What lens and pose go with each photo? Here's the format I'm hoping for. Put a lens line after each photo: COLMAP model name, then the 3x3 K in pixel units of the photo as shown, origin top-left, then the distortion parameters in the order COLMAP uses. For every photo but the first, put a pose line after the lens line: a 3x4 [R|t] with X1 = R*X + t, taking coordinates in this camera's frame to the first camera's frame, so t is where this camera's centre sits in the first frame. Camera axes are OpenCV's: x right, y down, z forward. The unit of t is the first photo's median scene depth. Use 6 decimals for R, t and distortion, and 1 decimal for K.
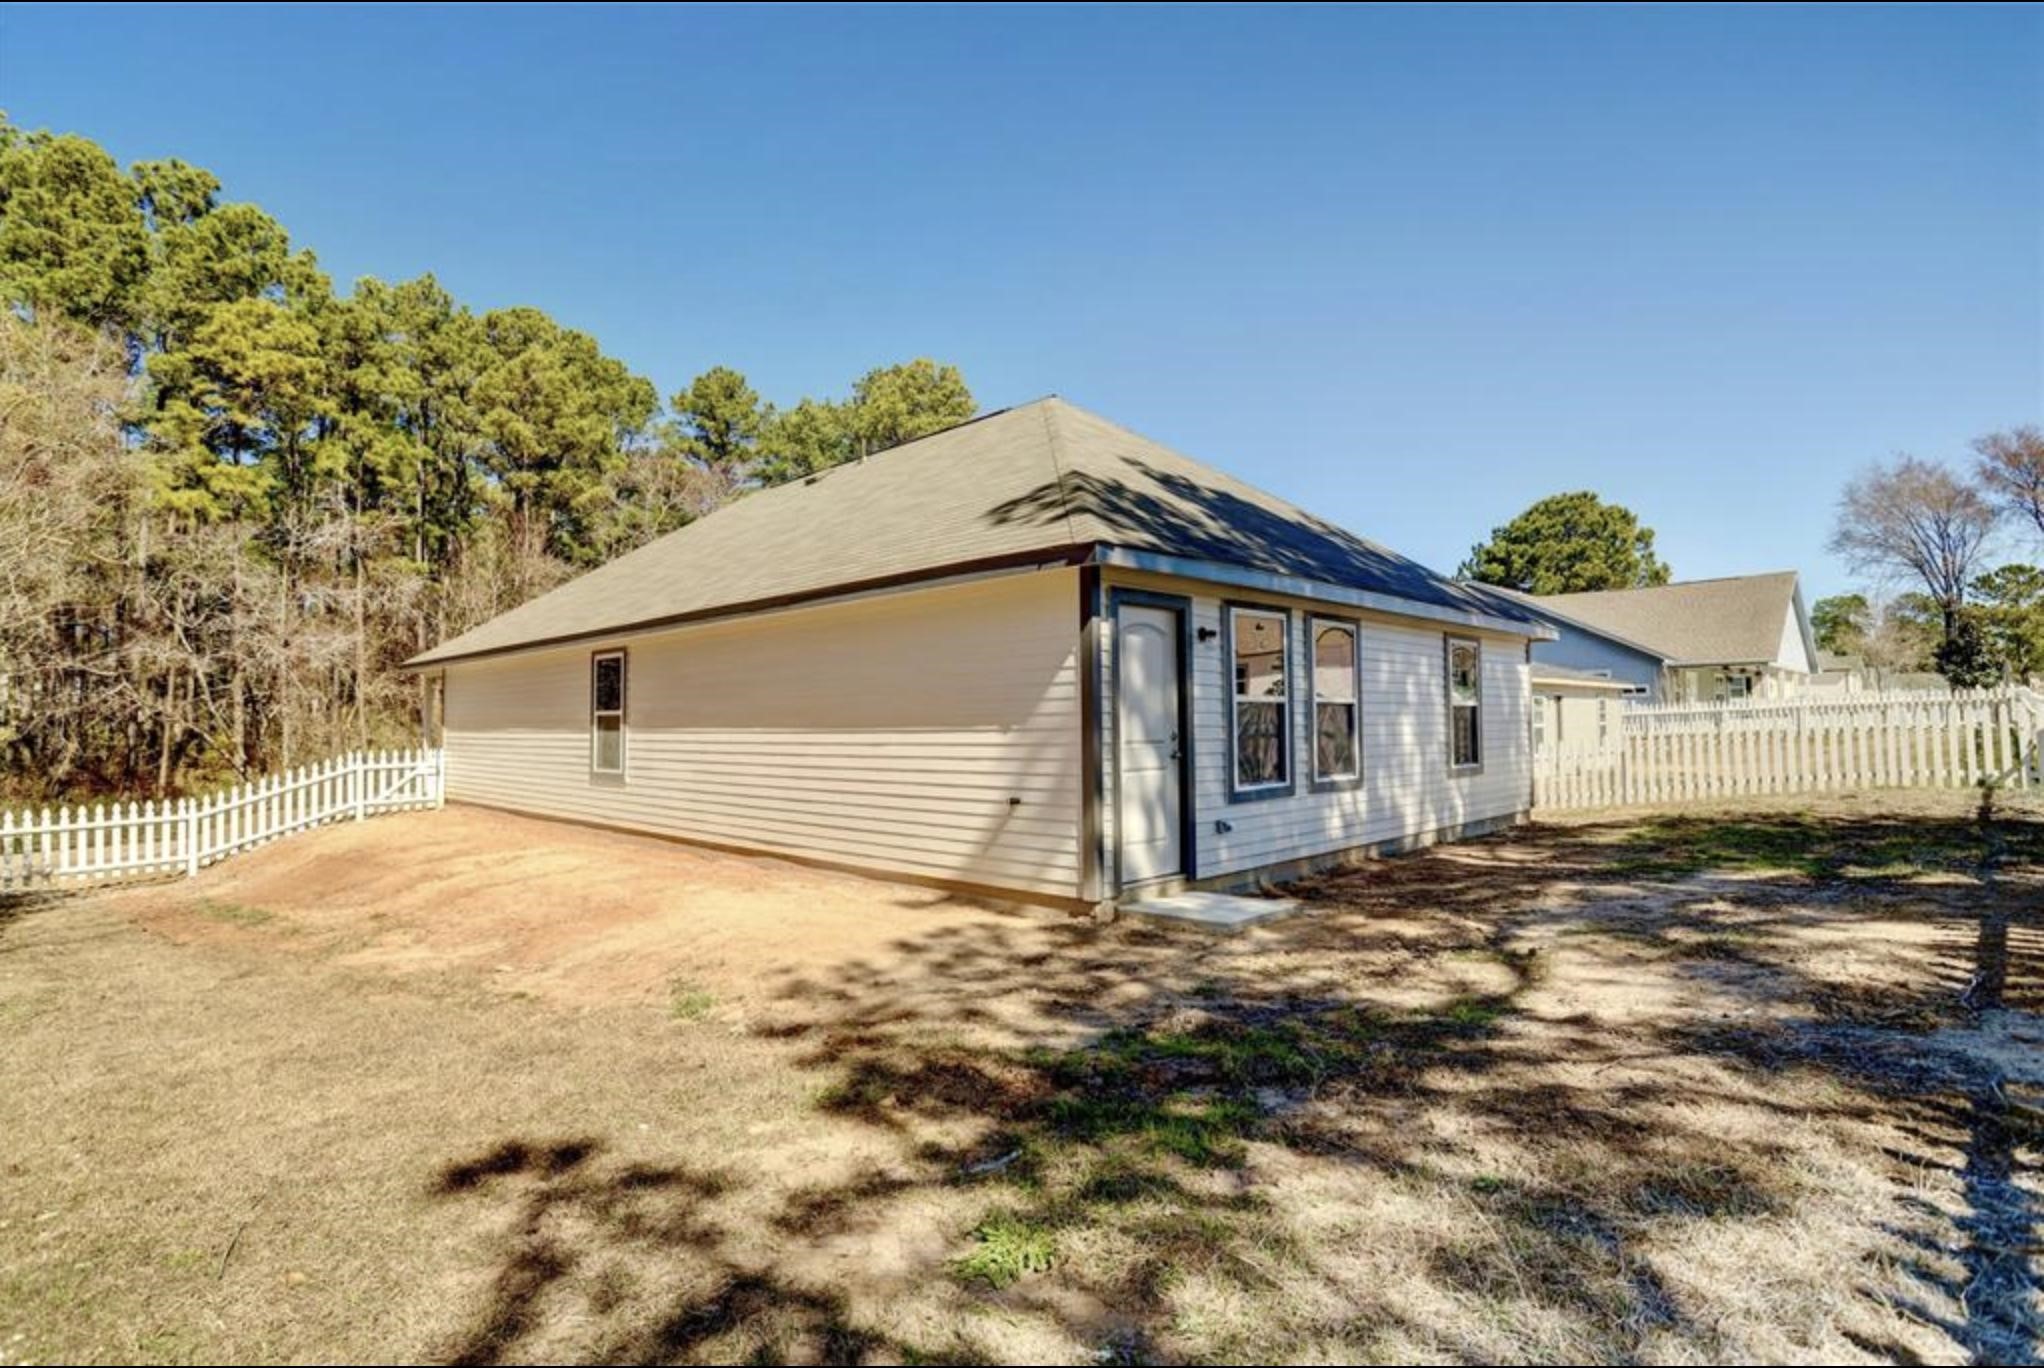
lens RADIAL K [[993.9, 0, 1022.0], [0, 993.9, 684.0], [0, 0, 1]] dist [-0.036777, 0.000146]
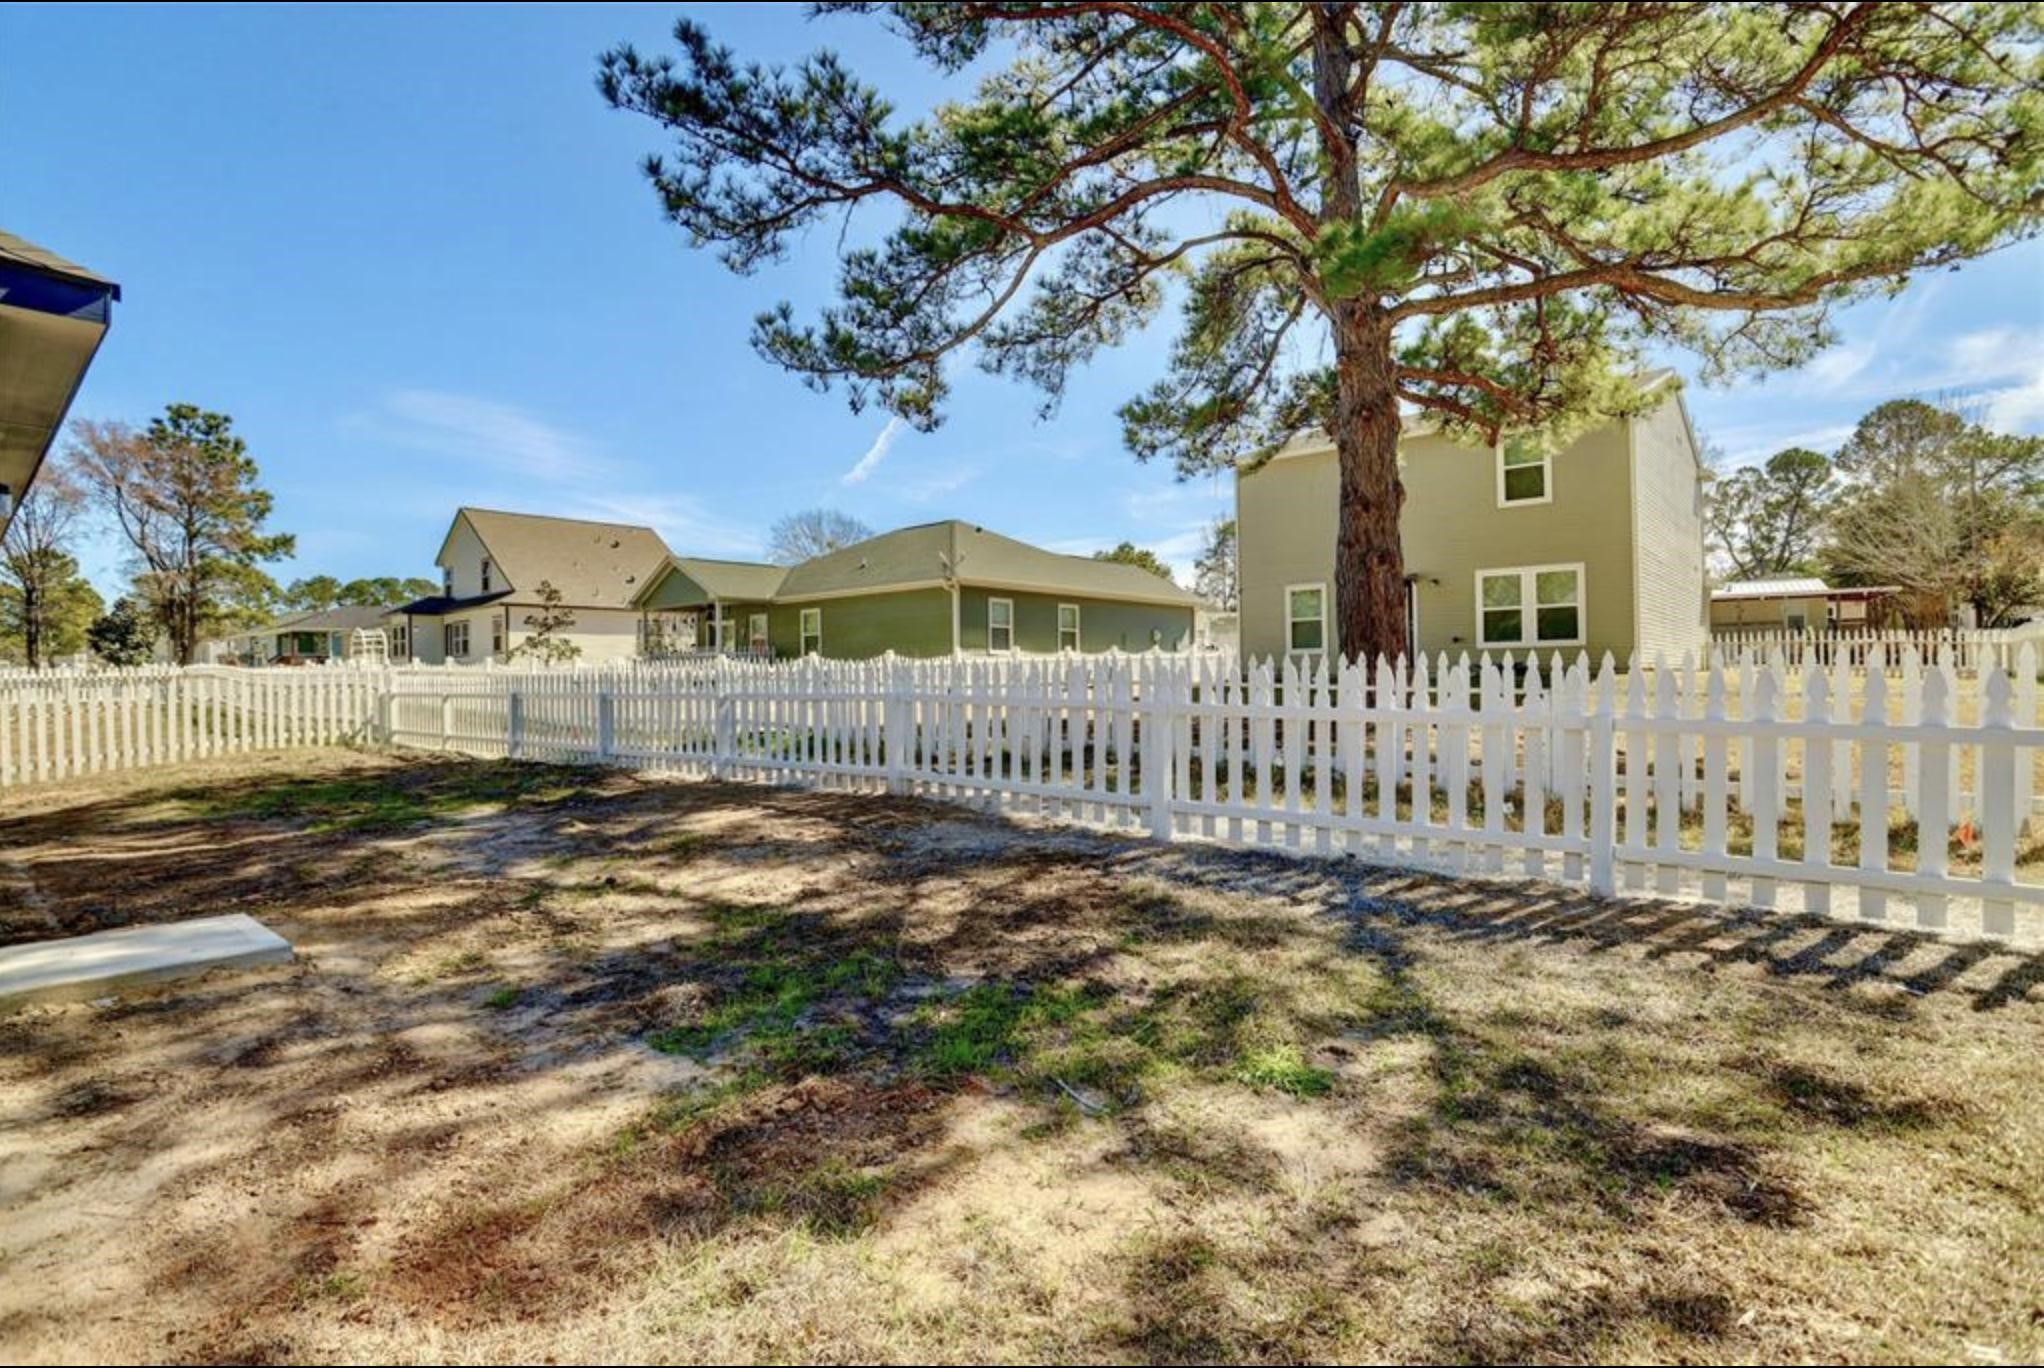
lens RADIAL K [[993.9, 0, 1022.0], [0, 993.9, 684.0], [0, 0, 1]] dist [-0.036777, 0.000146]
pose [[-0.039818, 0.009276, 0.999164, -0.674295], [-0.025655, 0.999618, -0.010303, 0.092152], [-0.998878, -0.026044, -0.039564, 0.797923]]
